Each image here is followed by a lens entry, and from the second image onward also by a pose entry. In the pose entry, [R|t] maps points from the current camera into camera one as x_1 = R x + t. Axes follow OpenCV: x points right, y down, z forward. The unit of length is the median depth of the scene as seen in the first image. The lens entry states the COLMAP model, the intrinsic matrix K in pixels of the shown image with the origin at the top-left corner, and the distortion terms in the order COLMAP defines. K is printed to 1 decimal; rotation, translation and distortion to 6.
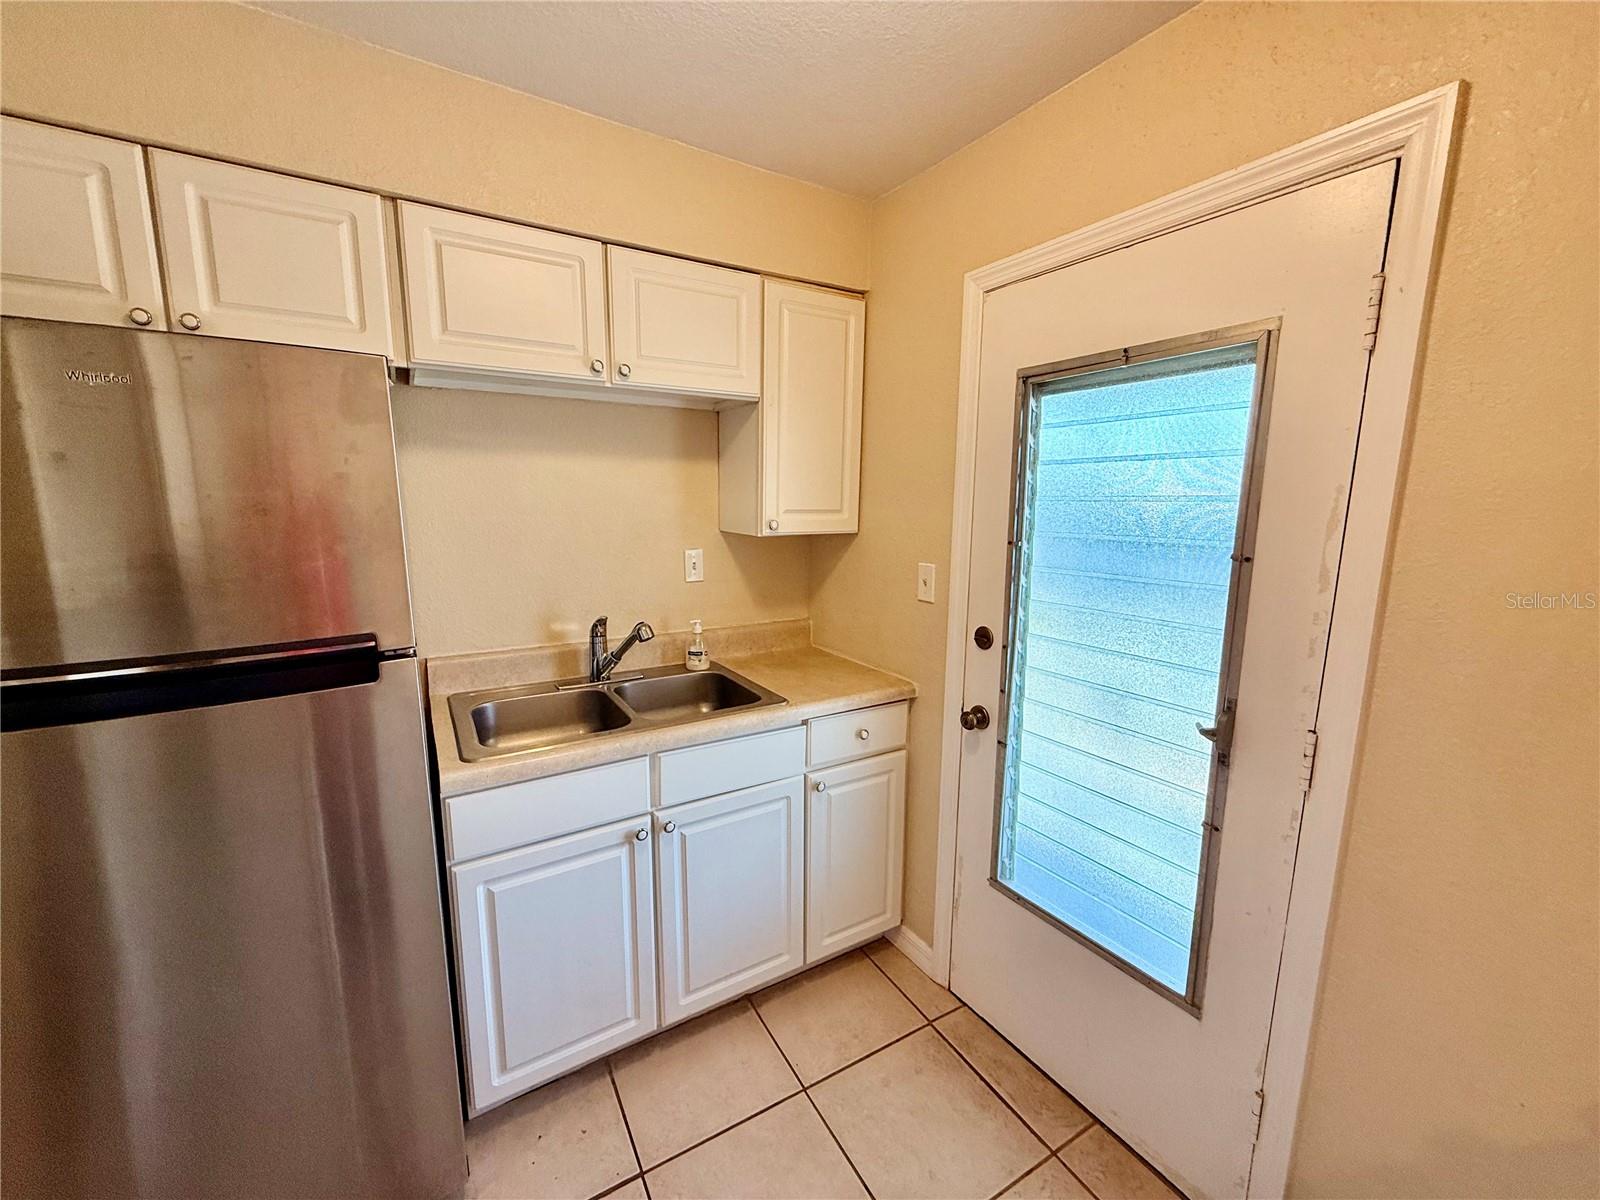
lens RADIAL K [[633.7, 0, 793.7], [0, 633.7, 599.5], [0, 0, 1]] dist [-0.000179, -0.000099]
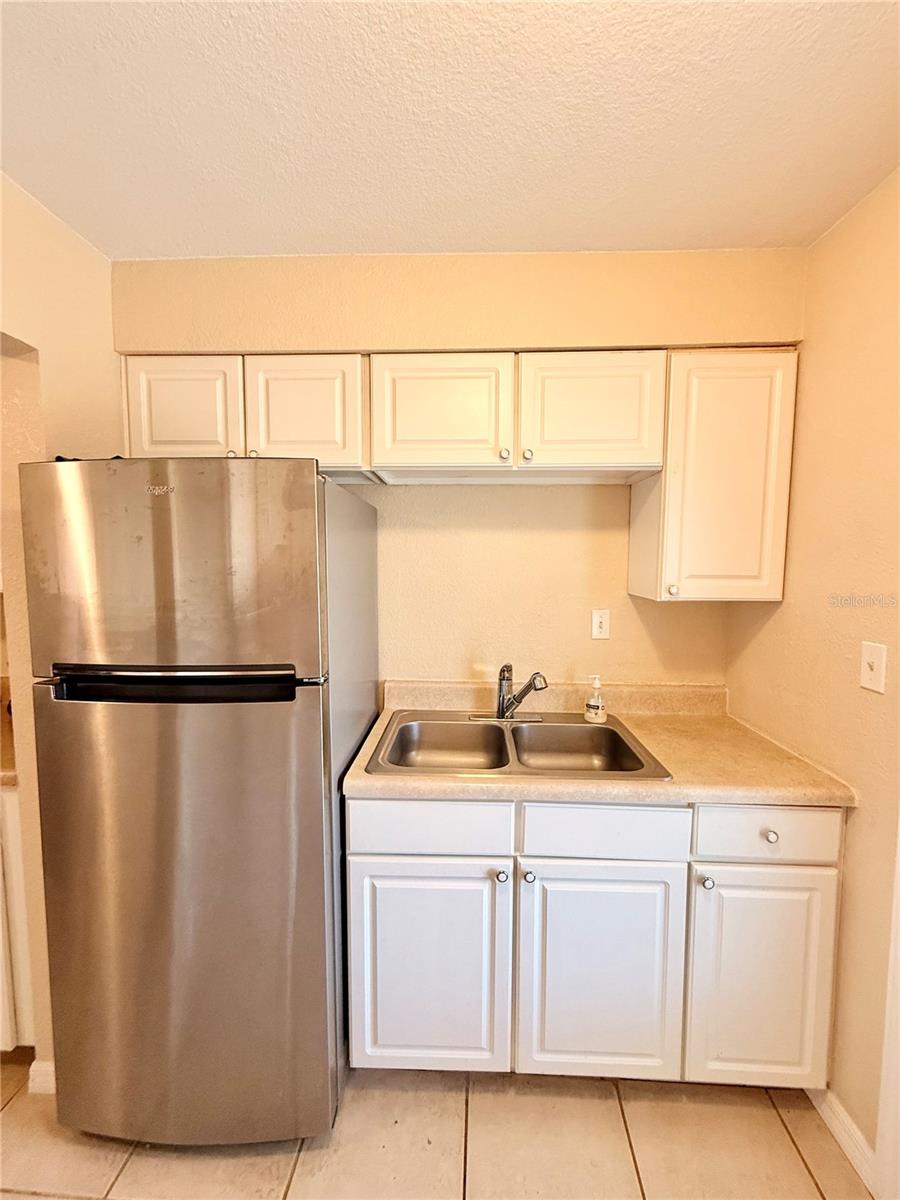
lens RADIAL K [[475.2, 0, 452.3], [0, 475.2, 596.1], [0, 0, 1]] dist [-0.000179, -0.000099]
pose [[0.834233, 0.035346, -0.550278, 0.094503], [-0.085746, 0.994119, -0.066137, -0.030971], [0.544704, 0.102358, 0.832358, 0.201962]]
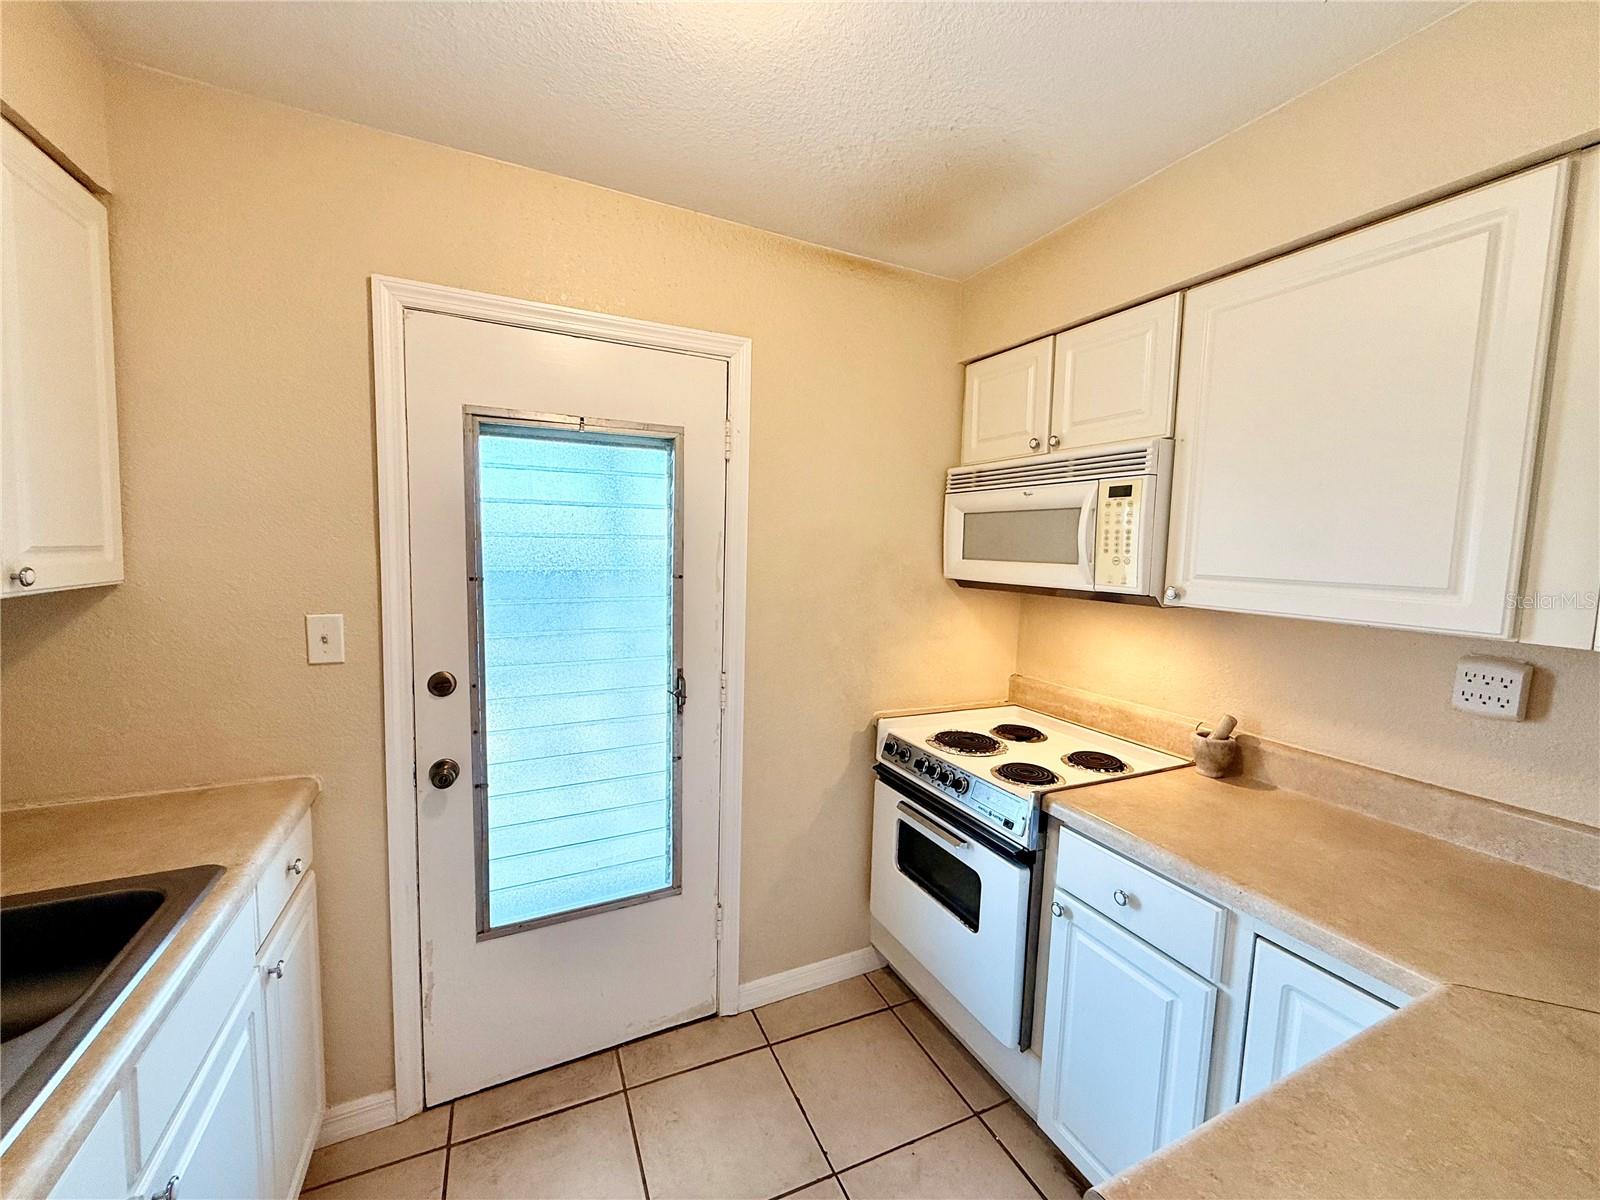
lens RADIAL K [[633.7, 0, 793.7], [0, 633.7, 599.5], [0, 0, 1]] dist [-0.000179, -0.000099]
pose [[0.103670, -0.093252, 0.990231, -0.504107], [0.136936, 0.987452, 0.078654, -0.058508], [-0.985140, 0.127444, 0.115139, 0.349193]]
